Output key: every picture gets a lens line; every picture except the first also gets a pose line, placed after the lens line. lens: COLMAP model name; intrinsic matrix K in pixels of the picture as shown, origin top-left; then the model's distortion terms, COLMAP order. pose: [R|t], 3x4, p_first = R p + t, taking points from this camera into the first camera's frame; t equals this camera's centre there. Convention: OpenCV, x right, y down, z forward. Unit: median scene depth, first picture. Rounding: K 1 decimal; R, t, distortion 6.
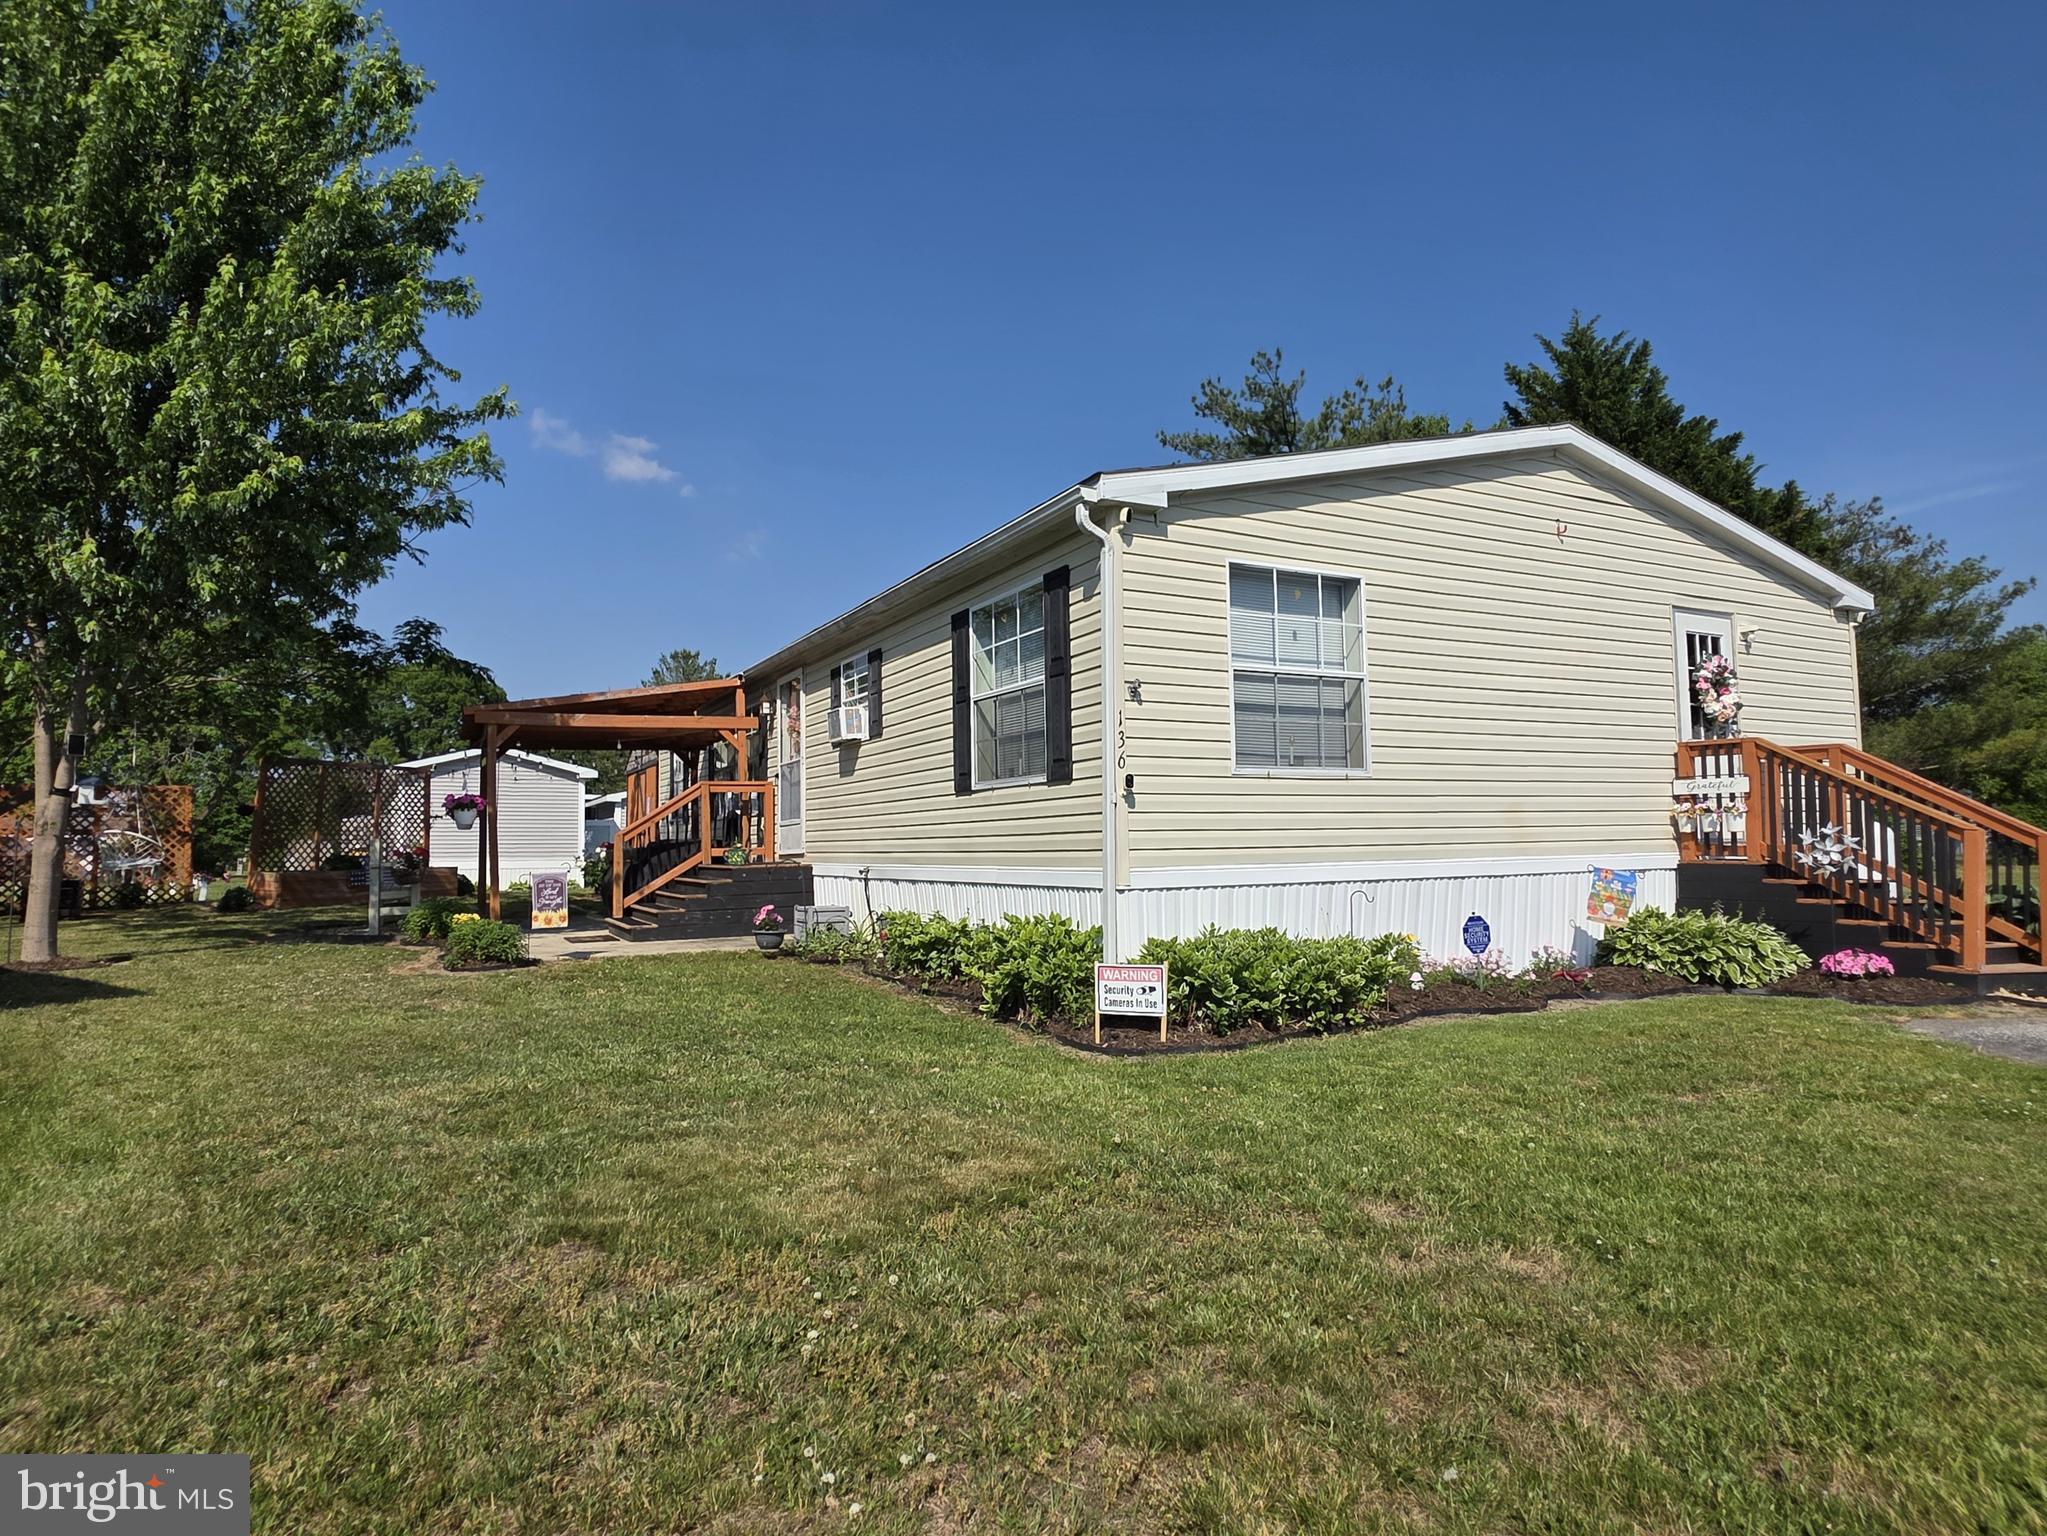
lens RADIAL K [[1136.5, 0, 1034.2], [0, 1136.5, 768.4], [0, 0, 1]] dist [-0.001493, 0.002484]
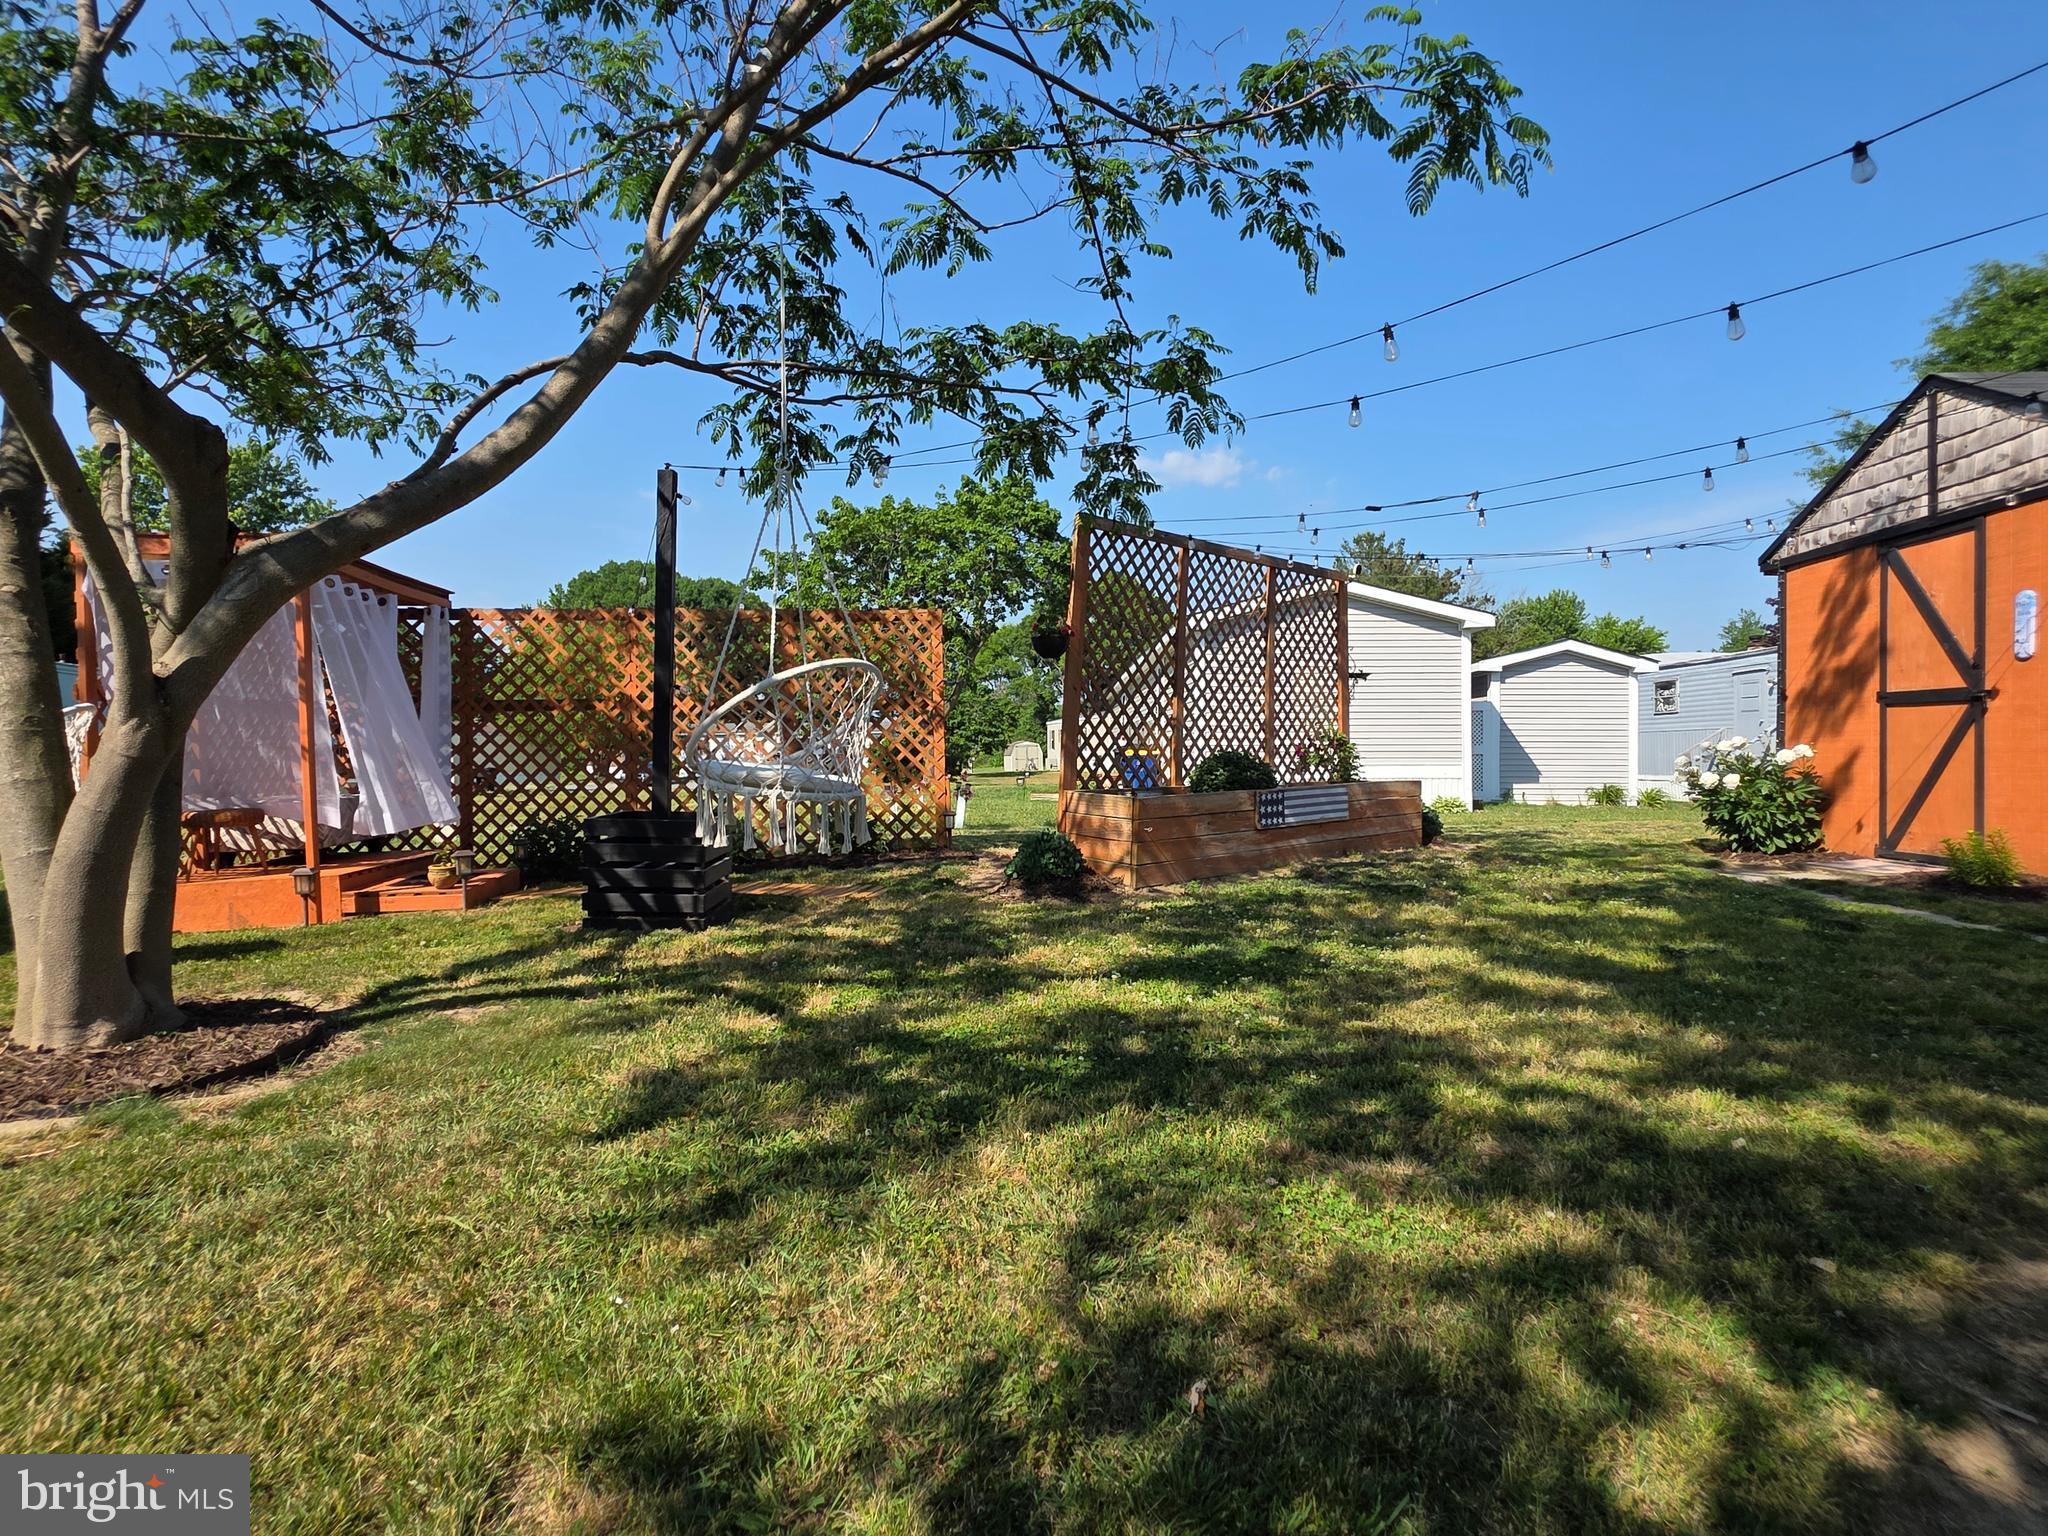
lens RADIAL K [[1054.8, 0, 1036.1], [0, 1054.8, 754.1], [0, 0, 1]] dist [0.025424, 0.000969]
pose [[0.856600, 0.005646, -0.515949, -0.863392], [0.031590, 0.997491, 0.063362, 0.090562], [0.515012, -0.070575, 0.854272, 1.142560]]
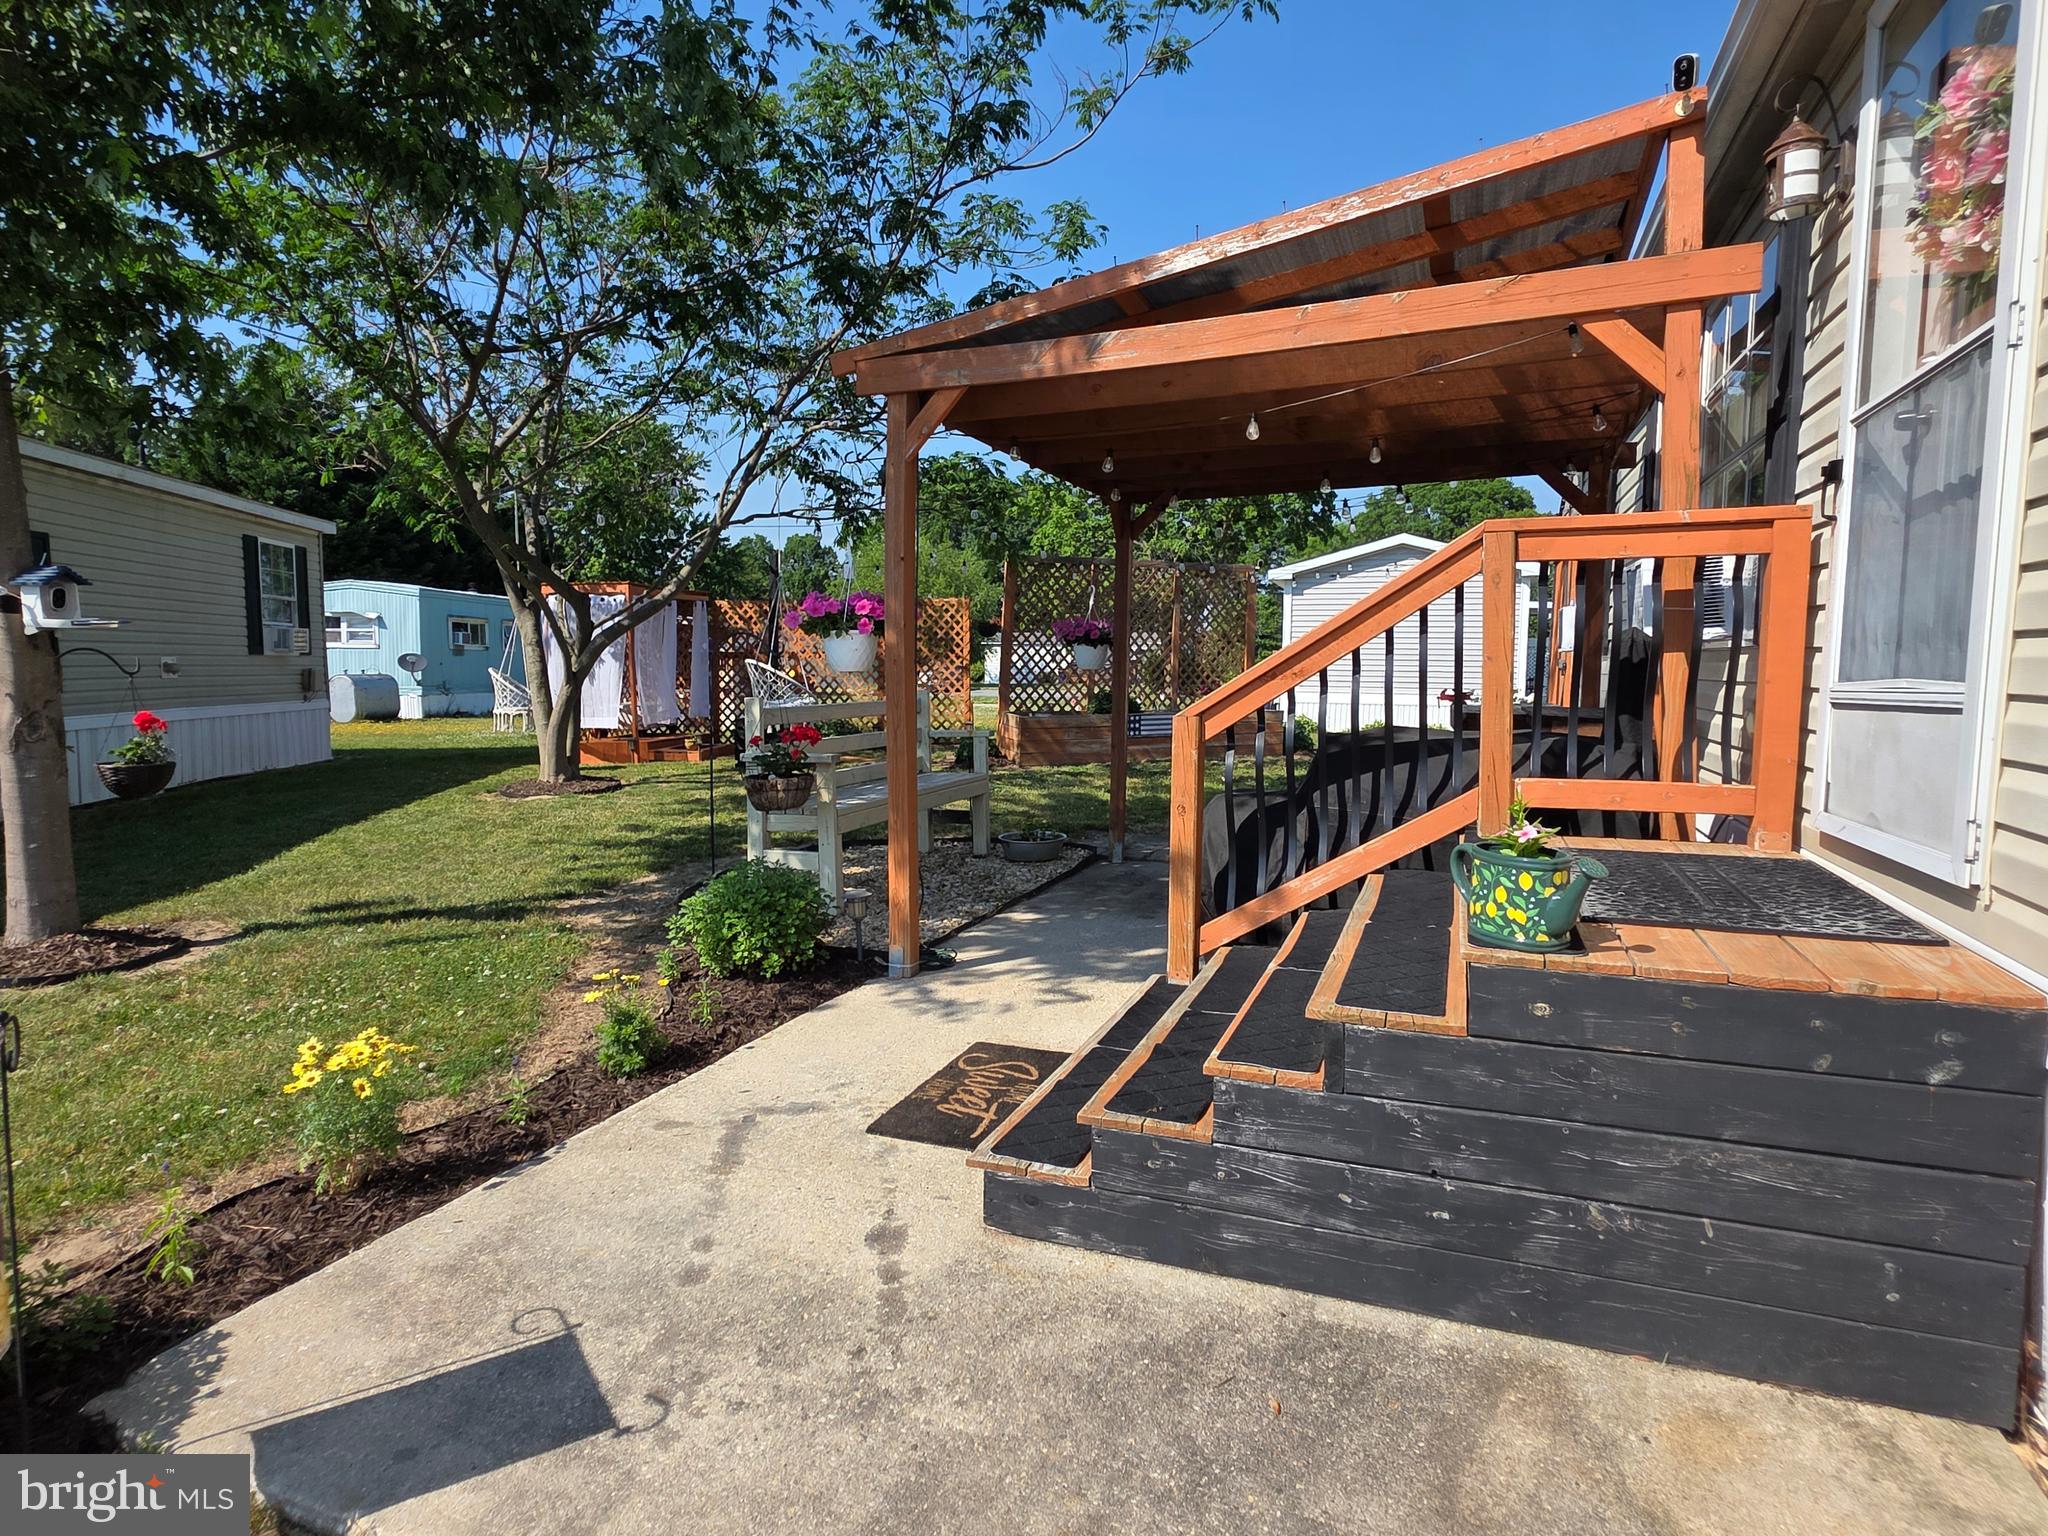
lens RADIAL K [[1137.0, 0, 1024.6], [0, 1137.0, 754.3], [0, 0, 1]] dist [-0.001493, 0.002484]
pose [[0.647888, 0.080472, -0.757473, -0.197788], [0.035219, 0.990176, 0.135318, 0.031648], [0.760921, -0.114348, 0.638689, 0.925363]]
